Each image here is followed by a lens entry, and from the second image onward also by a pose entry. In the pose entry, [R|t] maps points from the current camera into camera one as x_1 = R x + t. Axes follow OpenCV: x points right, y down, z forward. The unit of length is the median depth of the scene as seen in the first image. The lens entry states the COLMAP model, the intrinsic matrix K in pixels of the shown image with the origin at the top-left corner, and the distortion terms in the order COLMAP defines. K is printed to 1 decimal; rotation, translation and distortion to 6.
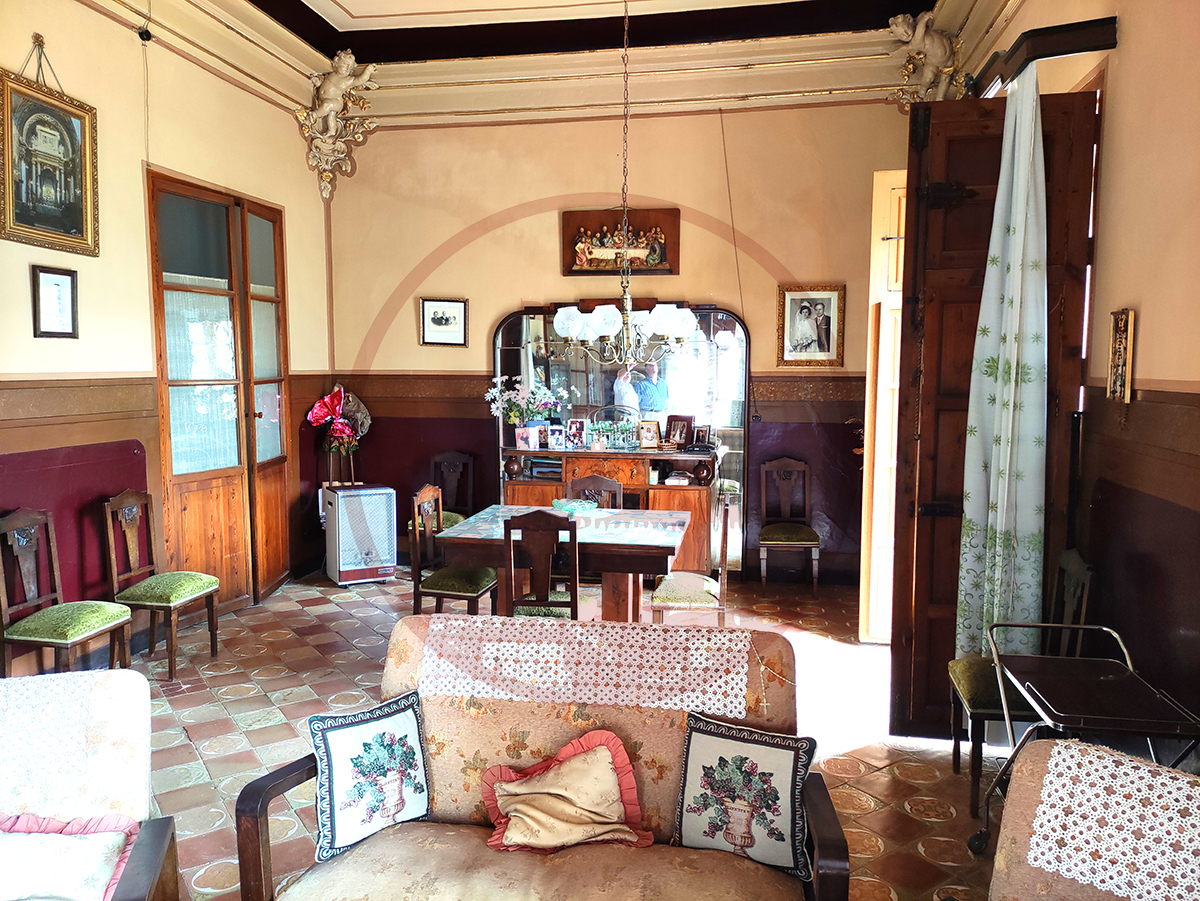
lens RADIAL K [[859.6, 0, 590.9], [0, 859.6, 461.0], [0, 0, 1]] dist [0.052592, -0.044759]
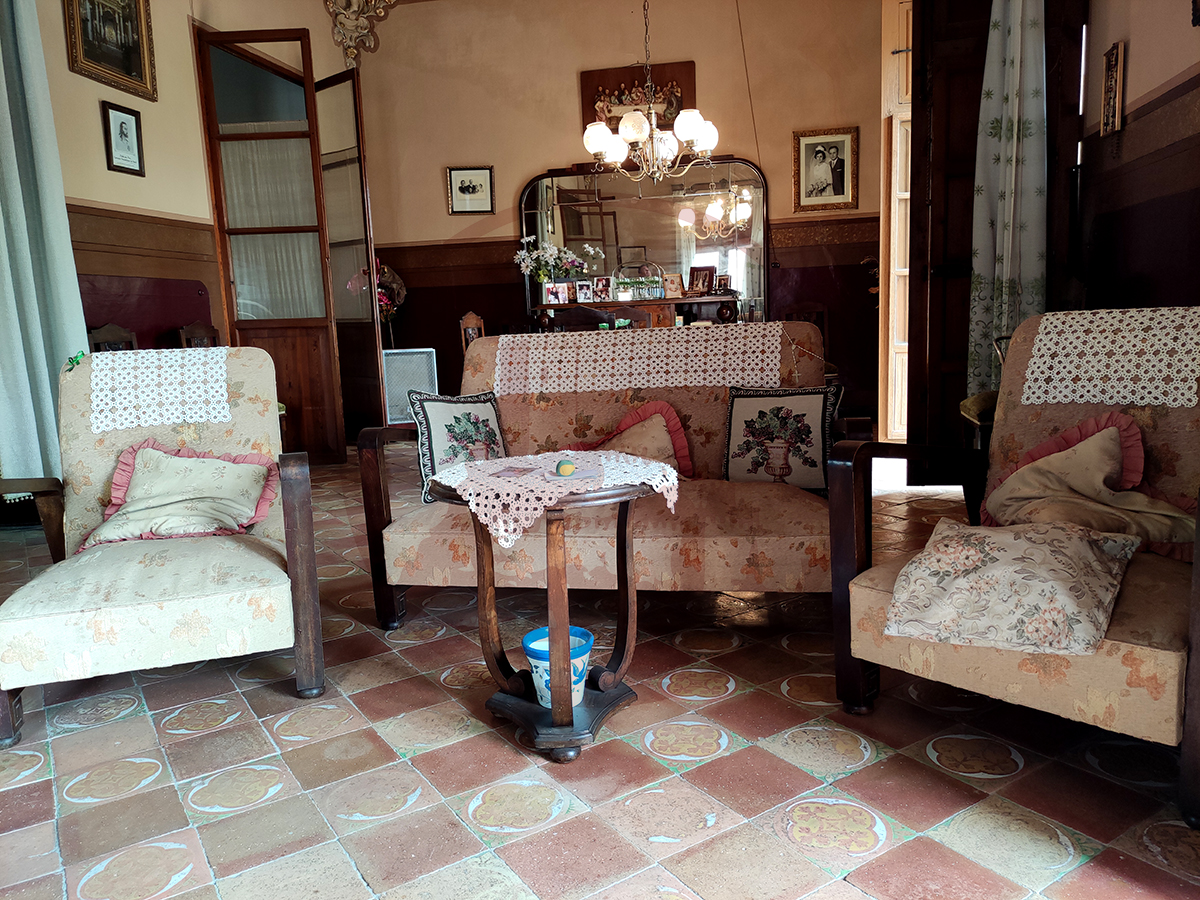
lens RADIAL K [[859.6, 0, 592.6], [0, 859.6, 453.2], [0, 0, 1]] dist [0.052592, -0.044759]
pose [[0.998924, -0.042972, -0.017434, -0.031234], [0.043761, 0.997900, 0.047746, 0.181040], [0.015346, -0.048458, 0.998707, -0.089785]]
